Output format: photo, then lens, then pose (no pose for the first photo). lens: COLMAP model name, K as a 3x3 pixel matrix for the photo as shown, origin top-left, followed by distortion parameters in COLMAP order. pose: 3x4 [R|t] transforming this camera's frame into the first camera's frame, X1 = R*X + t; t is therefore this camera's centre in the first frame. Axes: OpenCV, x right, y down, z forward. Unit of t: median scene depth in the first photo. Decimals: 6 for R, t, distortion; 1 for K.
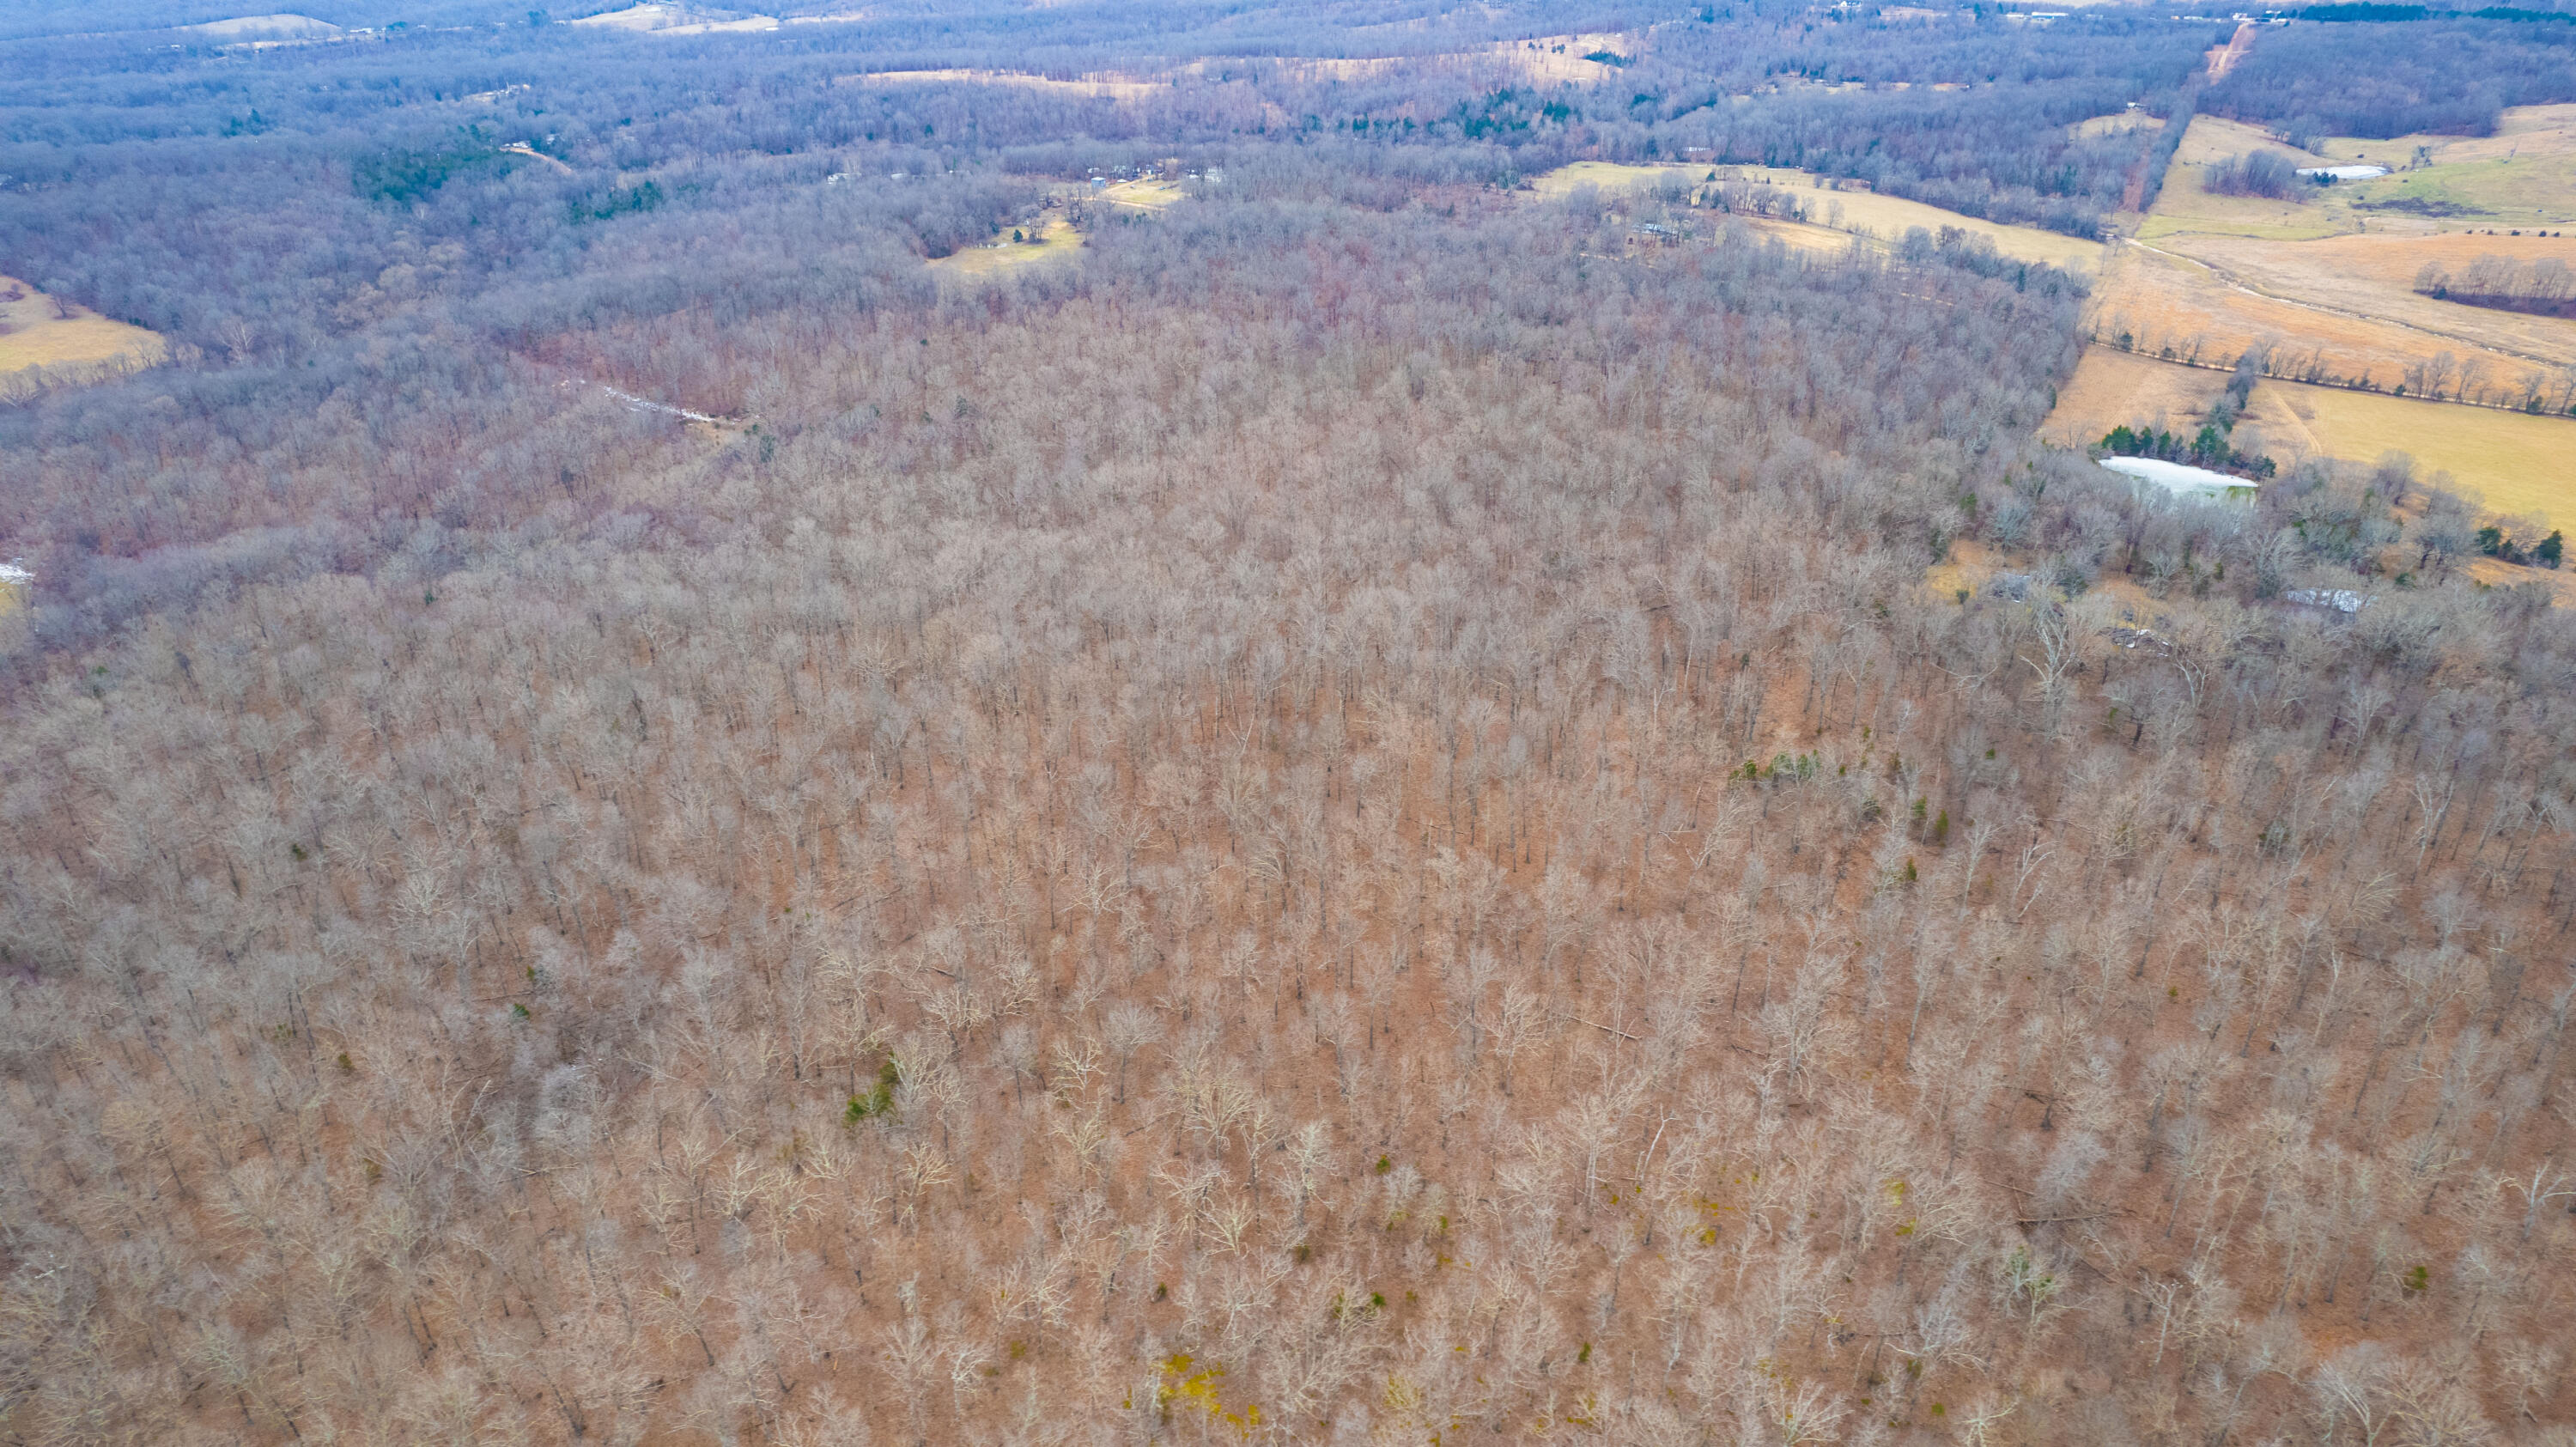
lens RADIAL K [[1651.4, 0, 1283.0], [0, 1651.4, 729.9], [0, 0, 1]] dist [-0.081980, 0.075917]
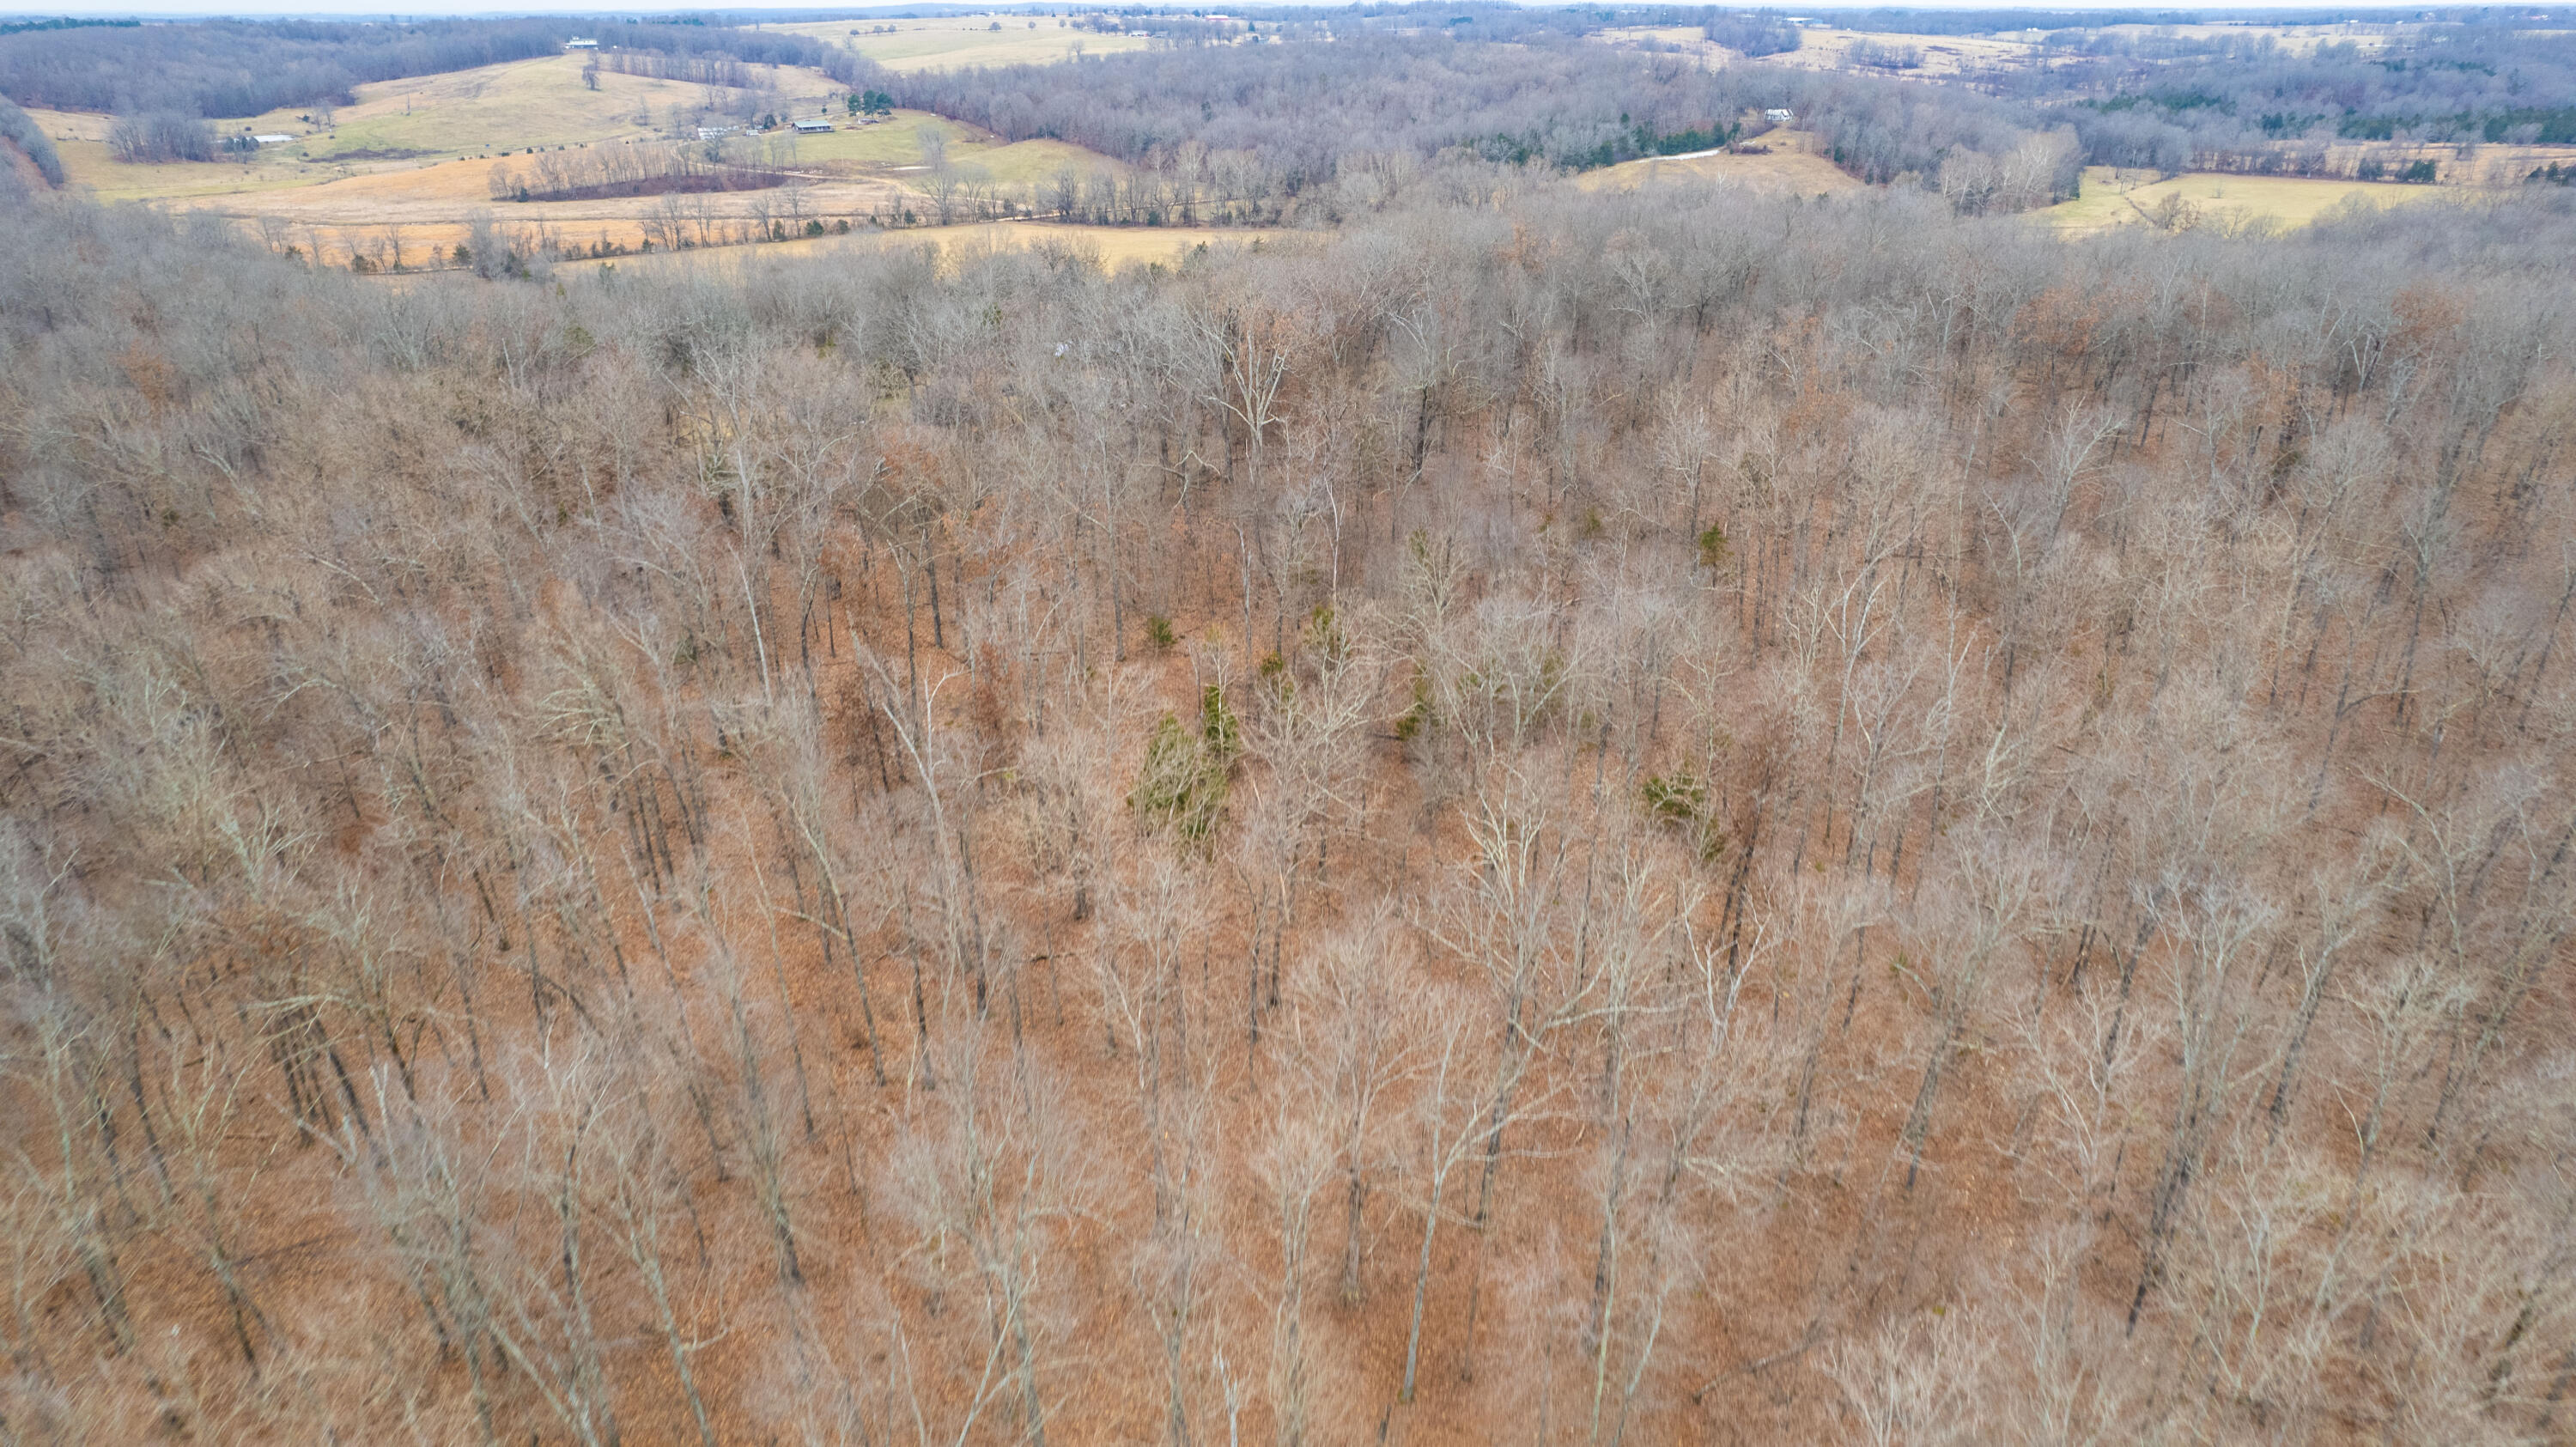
lens RADIAL K [[1651.4, 0, 1298.6], [0, 1651.4, 746.2], [0, 0, 1]] dist [-0.081980, 0.075917]
pose [[0.347868, -0.388544, 0.853242, 0.000159], [0.435280, 0.872984, 0.220070, -0.019970], [-0.830373, 0.294844, 0.472809, 0.316652]]
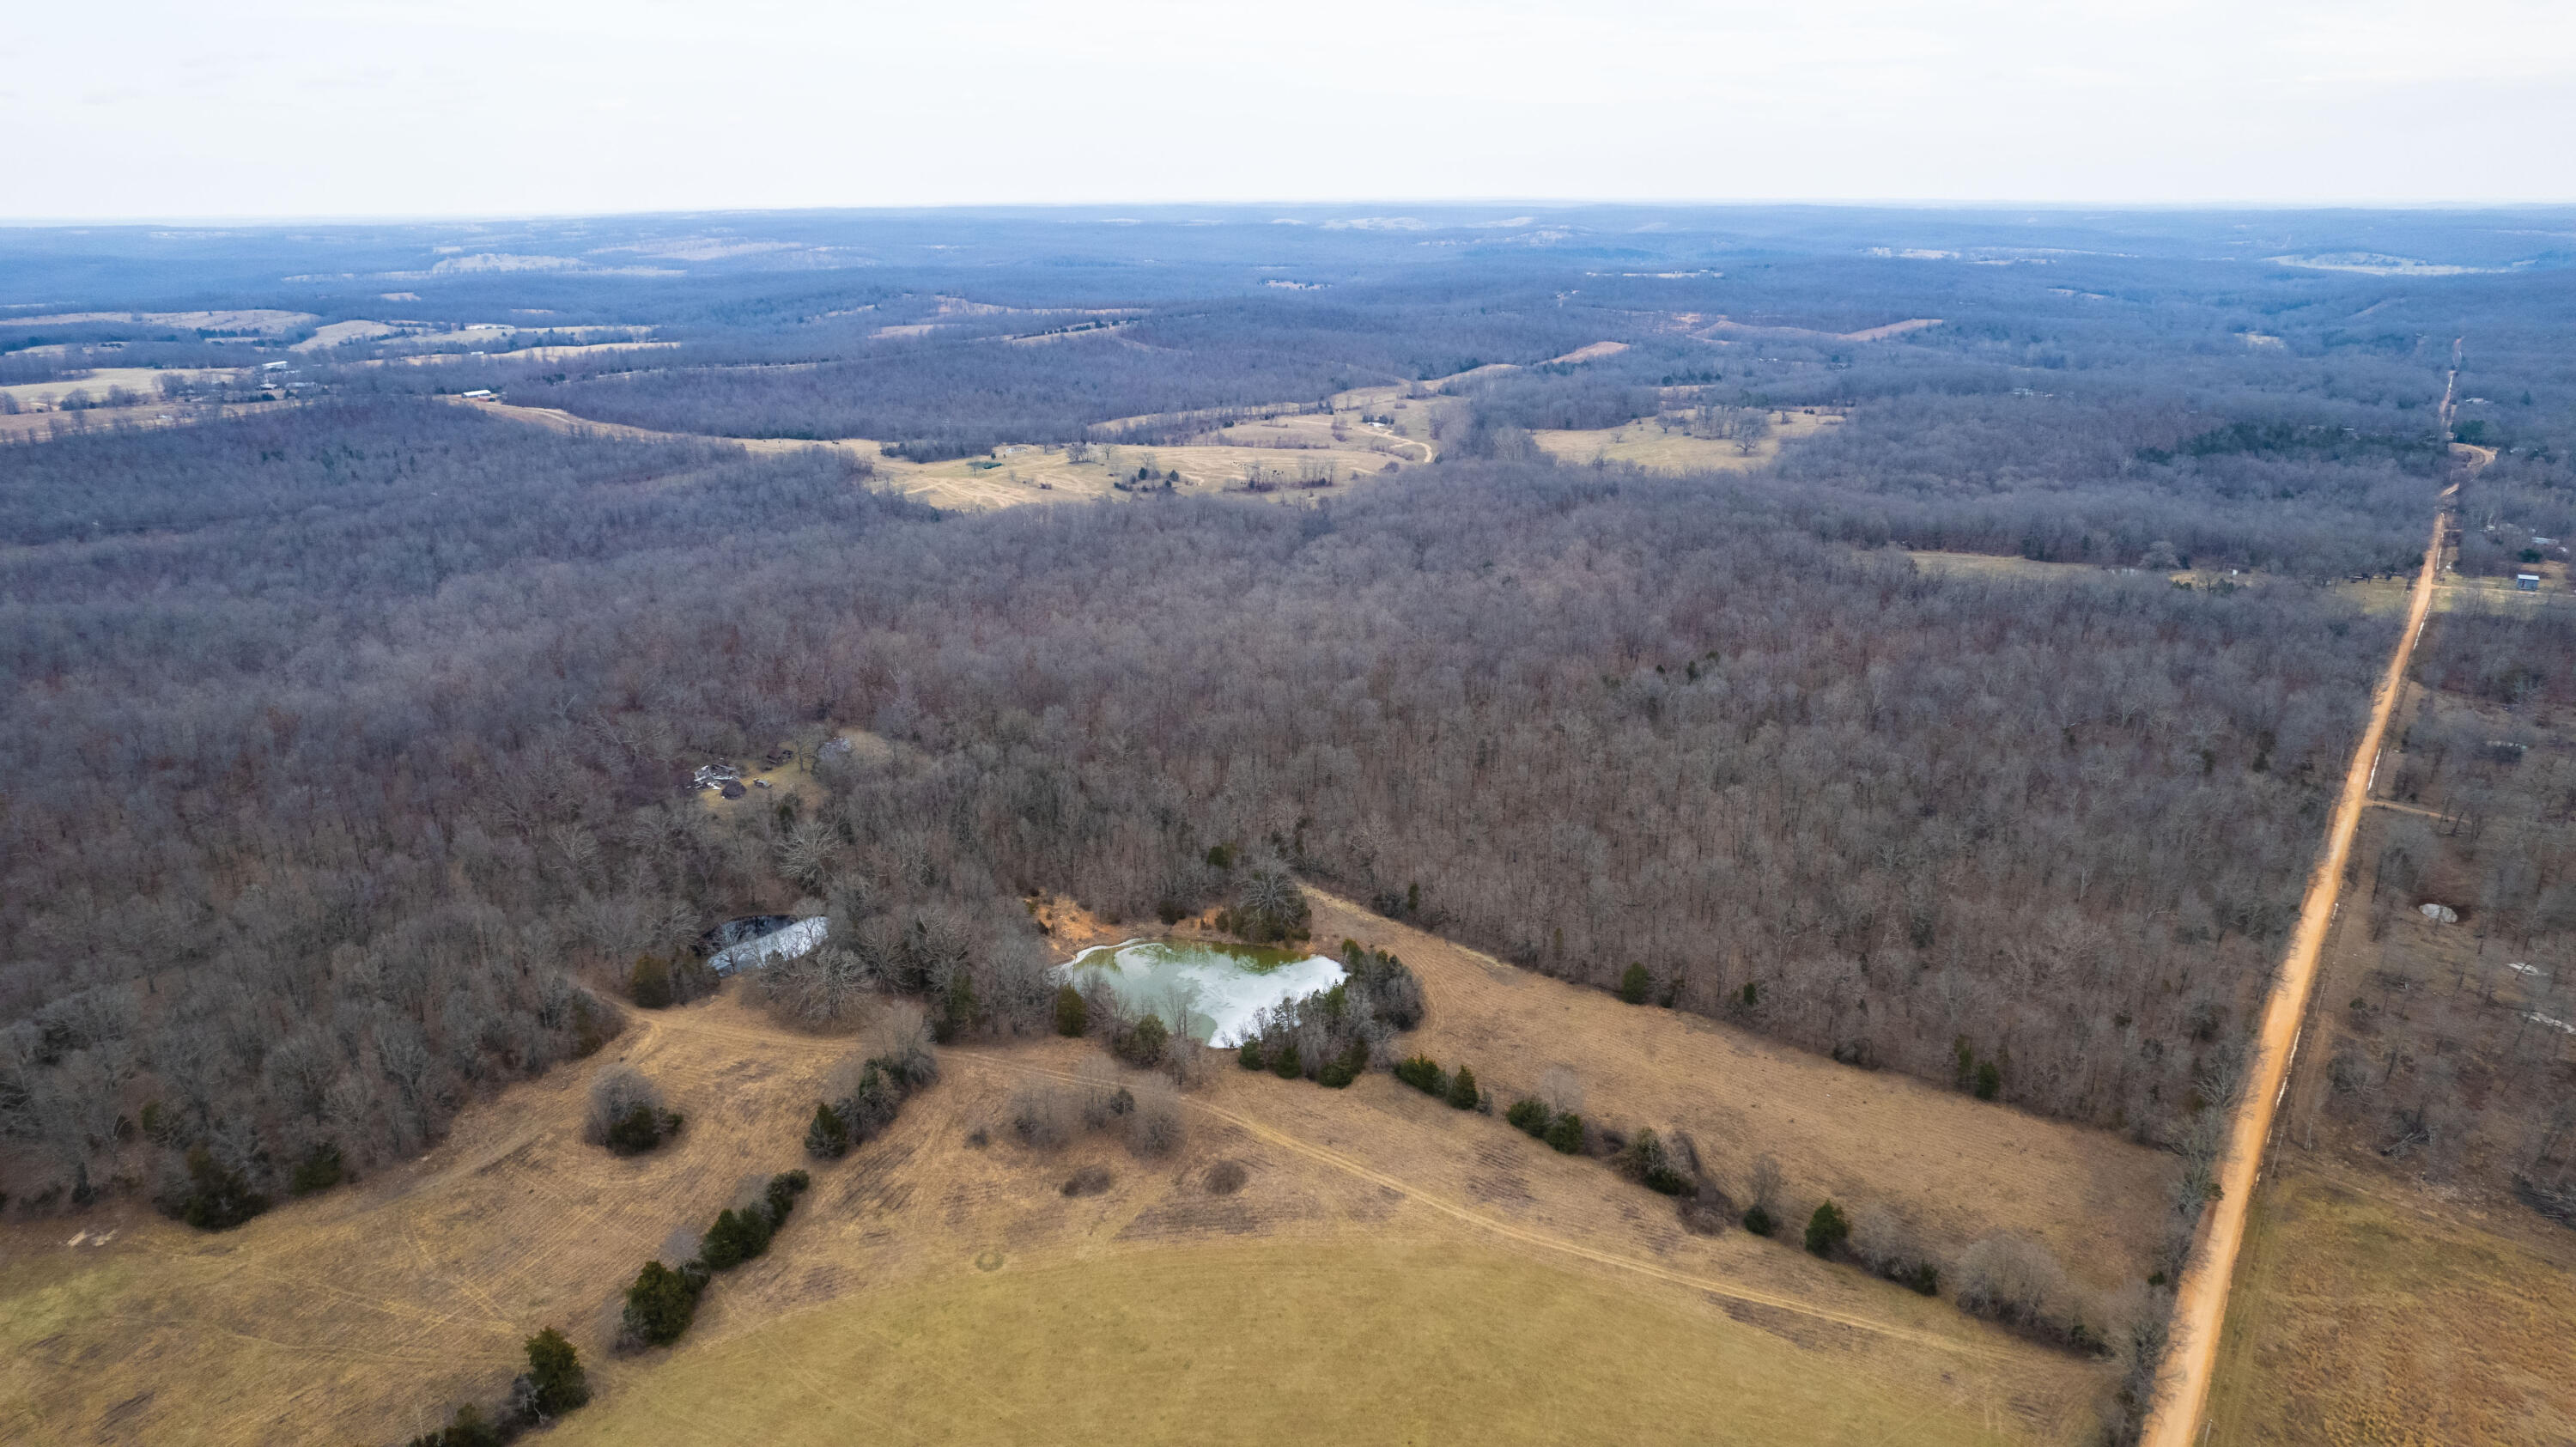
lens RADIAL K [[1651.4, 0, 1290.8], [0, 1651.4, 716.5], [0, 0, 1]] dist [-0.081980, 0.075917]
pose [[-0.073862, 0.309145, -0.948142, 0.758906], [-0.453621, 0.836277, 0.308009, -0.307895], [0.888129, 0.452847, 0.078465, 0.579433]]
